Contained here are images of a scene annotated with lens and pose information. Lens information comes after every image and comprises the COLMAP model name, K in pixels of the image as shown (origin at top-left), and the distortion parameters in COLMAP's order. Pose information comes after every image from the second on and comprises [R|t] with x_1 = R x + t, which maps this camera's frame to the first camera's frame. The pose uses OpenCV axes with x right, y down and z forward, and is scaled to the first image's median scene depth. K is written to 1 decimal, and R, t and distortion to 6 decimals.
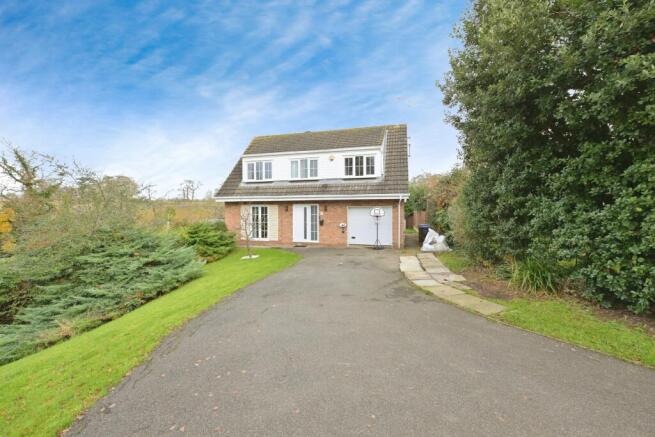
lens RADIAL K [[263.6, 0, 326.5], [0, 263.6, 217.1], [0, 0, 1]] dist [-0.003288, 0.000180]
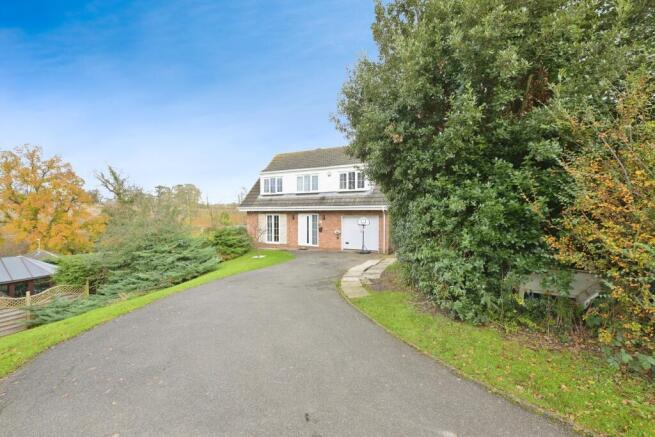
lens RADIAL K [[263.6, 0, 328.9], [0, 263.6, 221.6], [0, 0, 1]] dist [-0.003288, 0.000180]
pose [[0.983326, 0.008542, -0.181649, 0.236613], [-0.007771, 0.999958, 0.004957, -0.020622], [0.181684, -0.003463, 0.983351, -0.148005]]
